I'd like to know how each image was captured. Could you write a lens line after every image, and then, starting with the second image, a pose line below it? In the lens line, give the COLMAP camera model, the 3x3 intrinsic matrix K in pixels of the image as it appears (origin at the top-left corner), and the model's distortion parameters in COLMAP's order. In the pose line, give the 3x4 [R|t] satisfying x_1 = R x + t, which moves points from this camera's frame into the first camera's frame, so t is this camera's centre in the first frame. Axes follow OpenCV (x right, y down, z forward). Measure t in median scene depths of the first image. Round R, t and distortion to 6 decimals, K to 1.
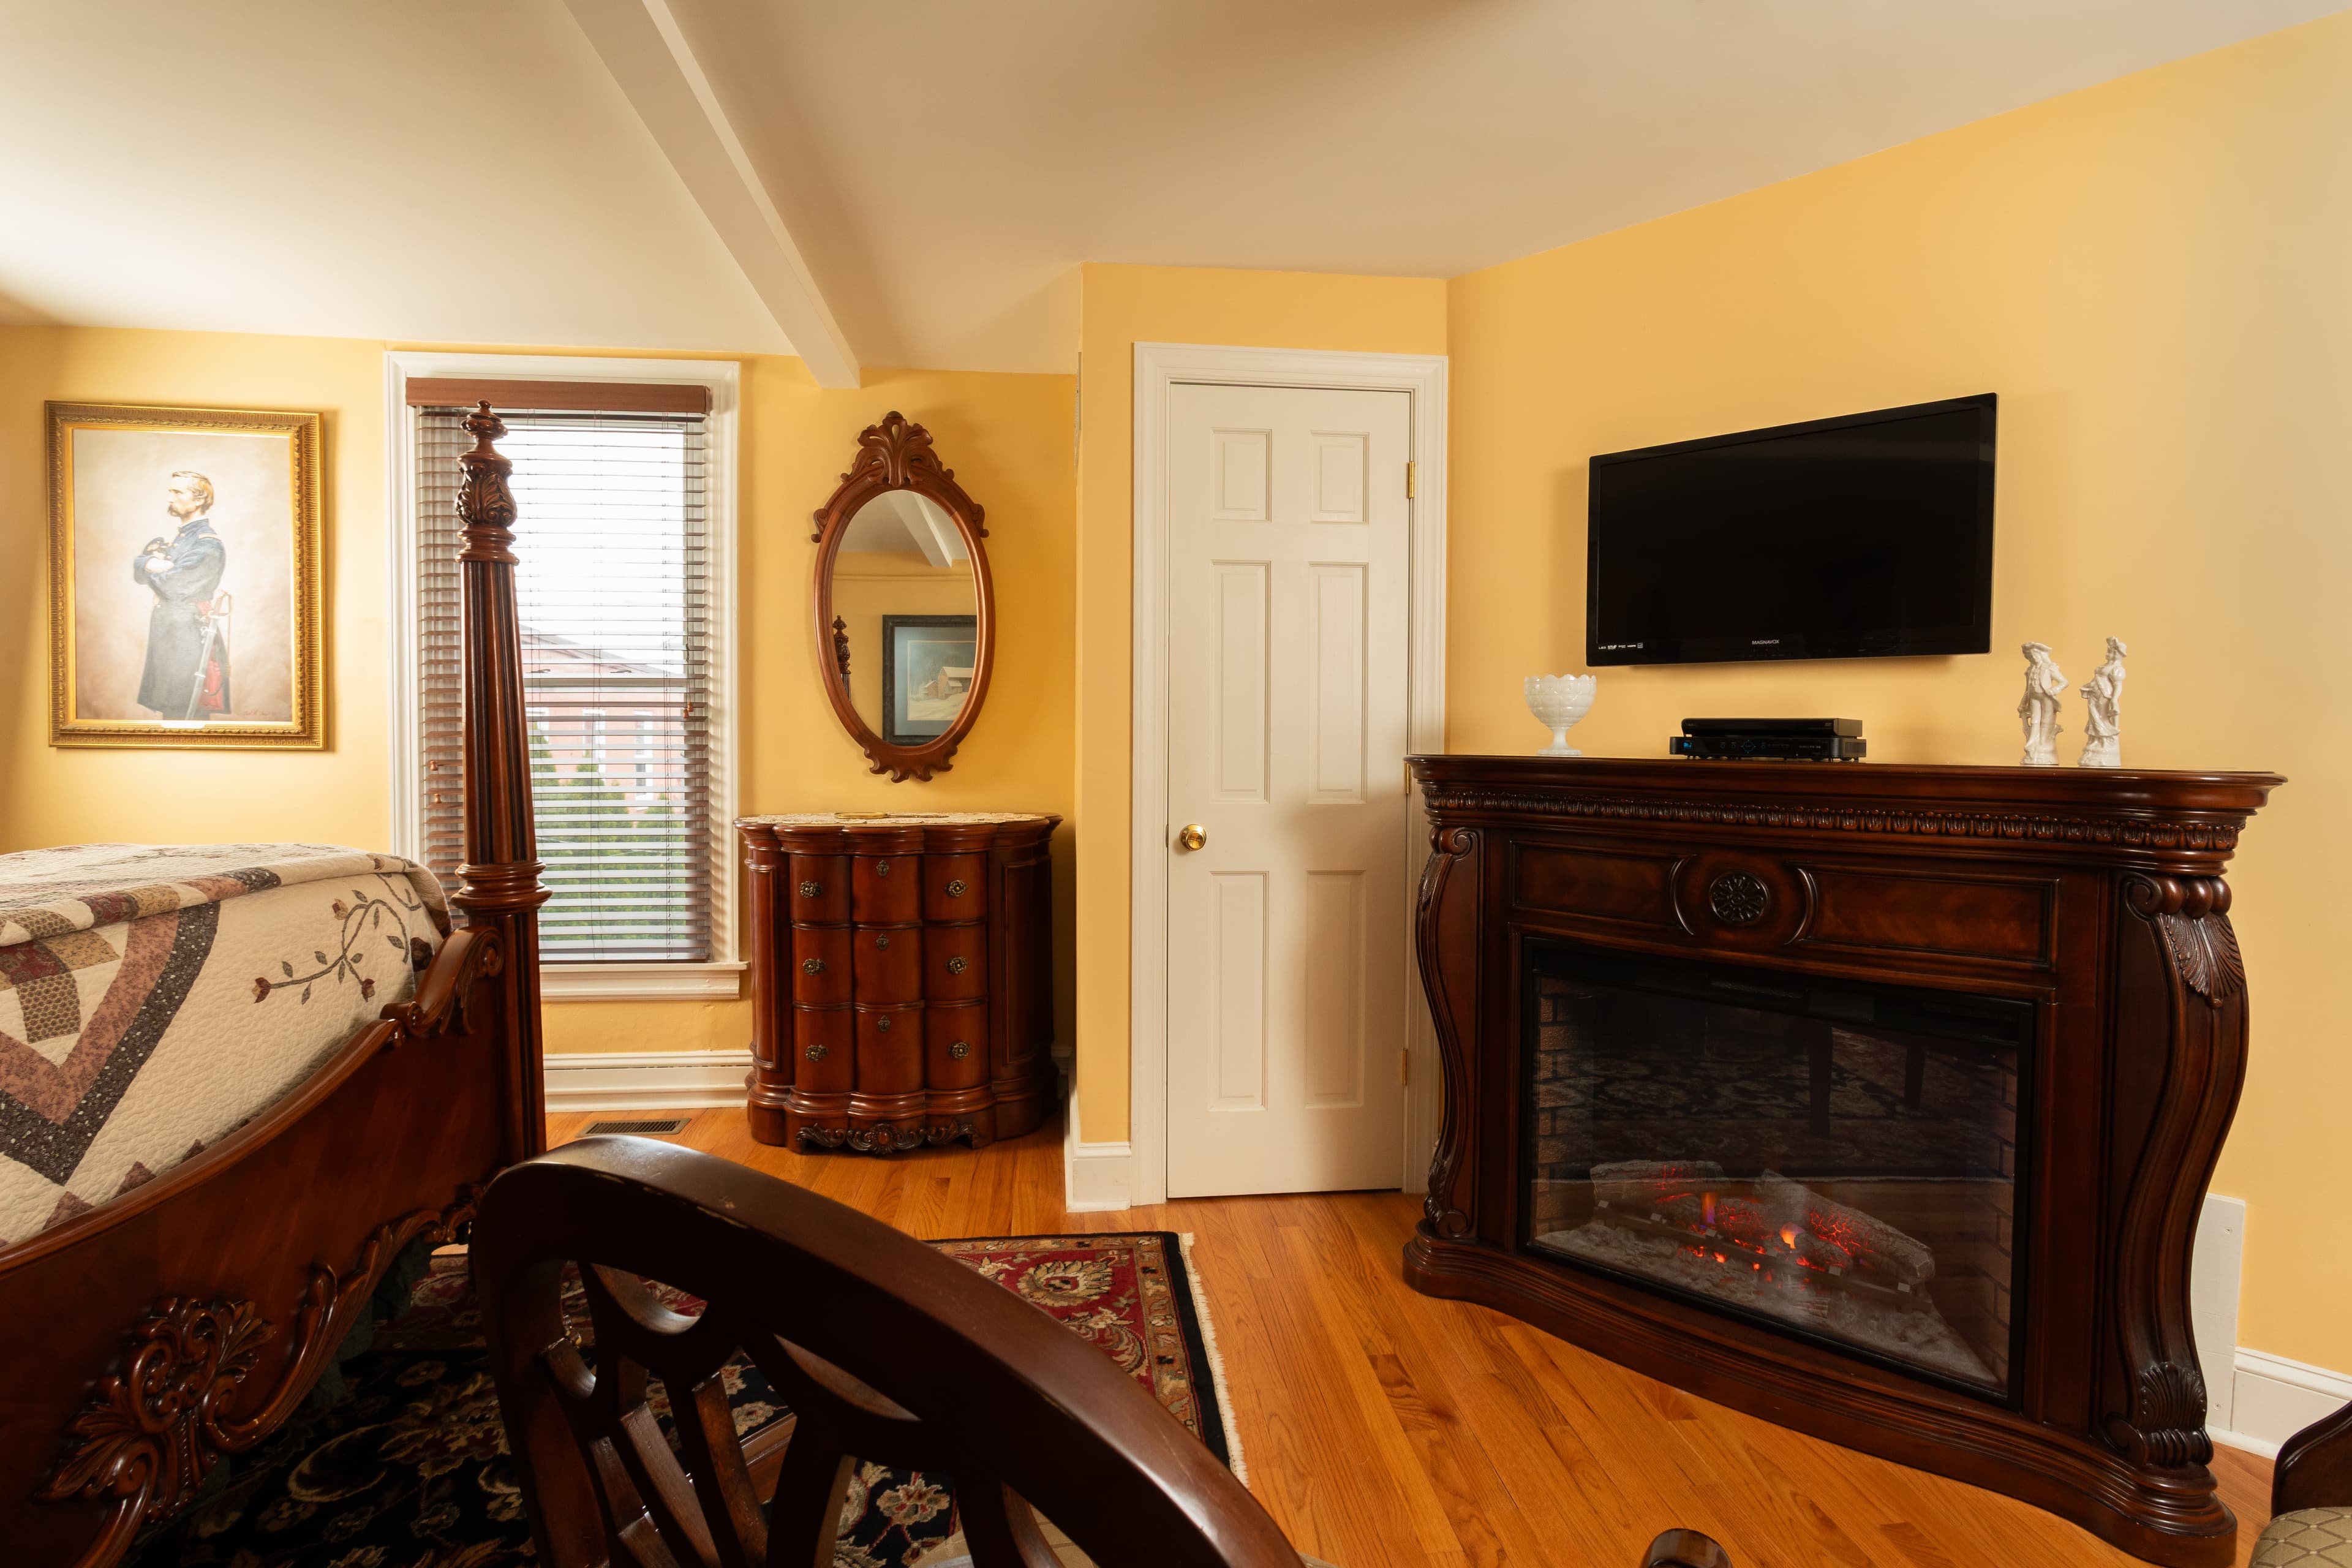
lens RADIAL K [[1153.0, 0, 1188.9], [0, 1153.0, 757.3], [0, 0, 1]] dist [0.001252, -0.005374]
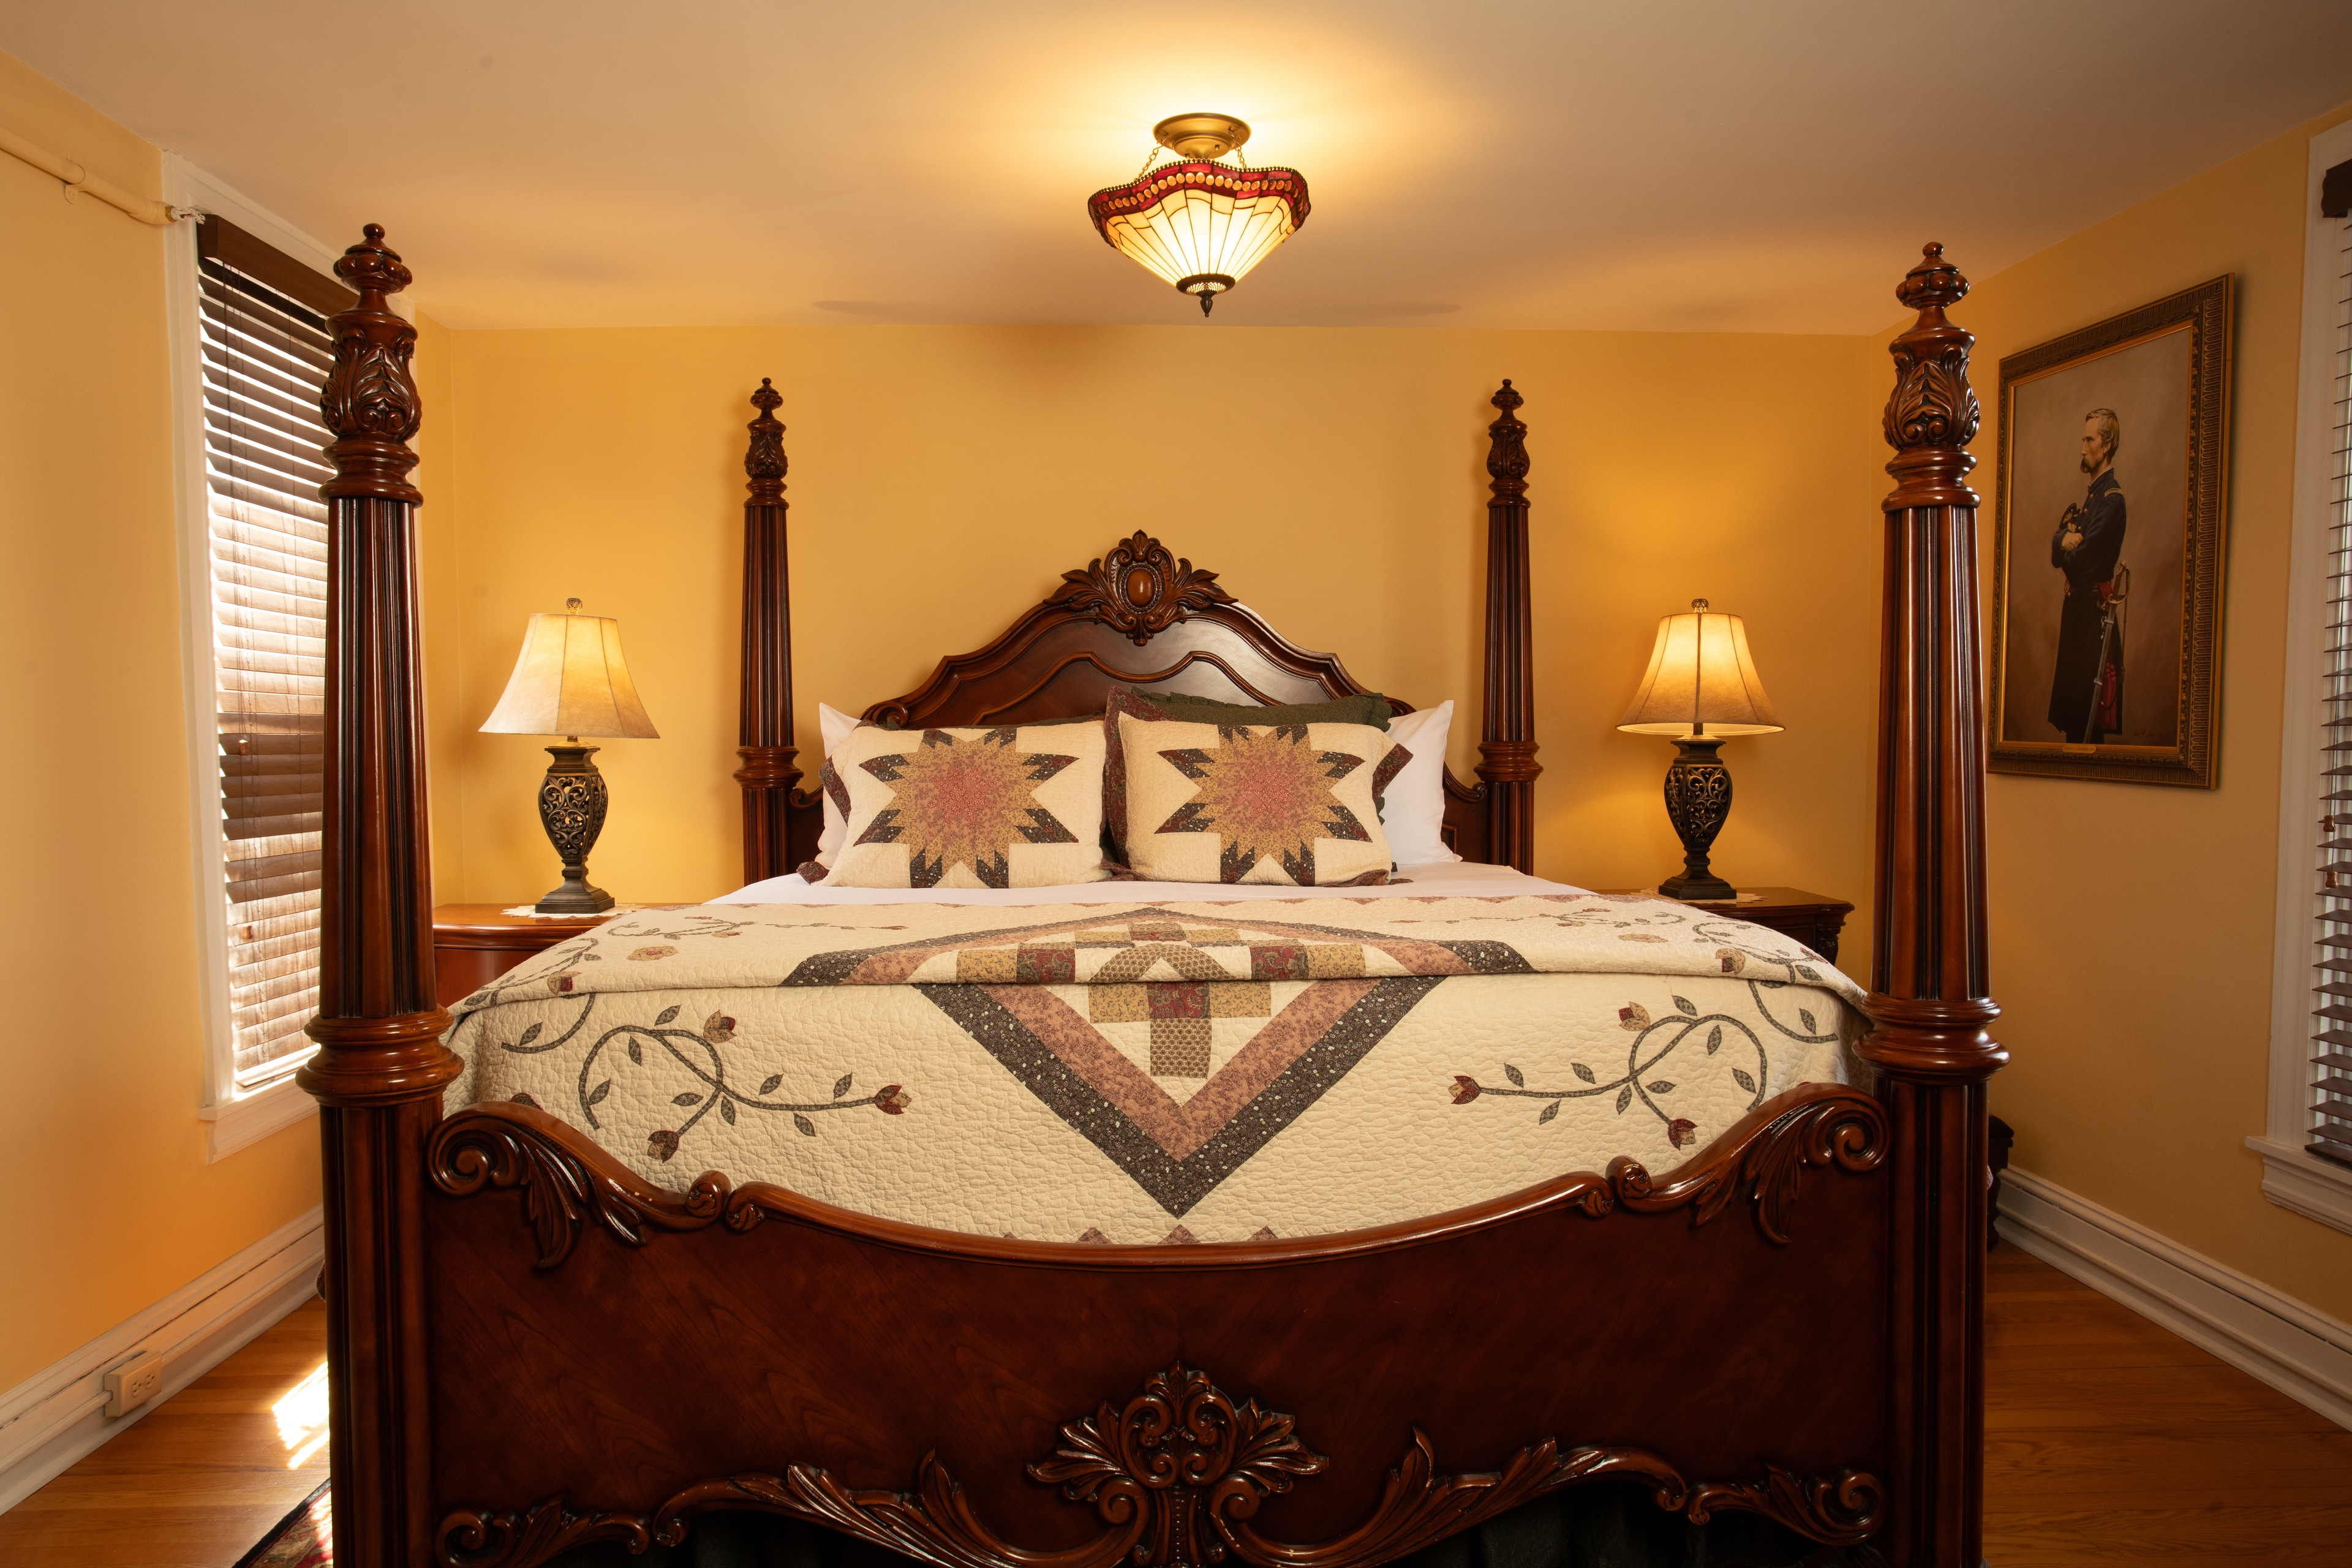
lens RADIAL K [[1566.7, 0, 1173.6], [0, 1566.7, 811.8], [0, 0, 1]] dist [-0.046982, 0.060905]
pose [[-0.061512, 0.056070, -0.996530, 0.354249], [-0.019999, 0.998151, 0.057396, -0.066337], [0.997906, 0.023460, -0.060277, 0.913570]]
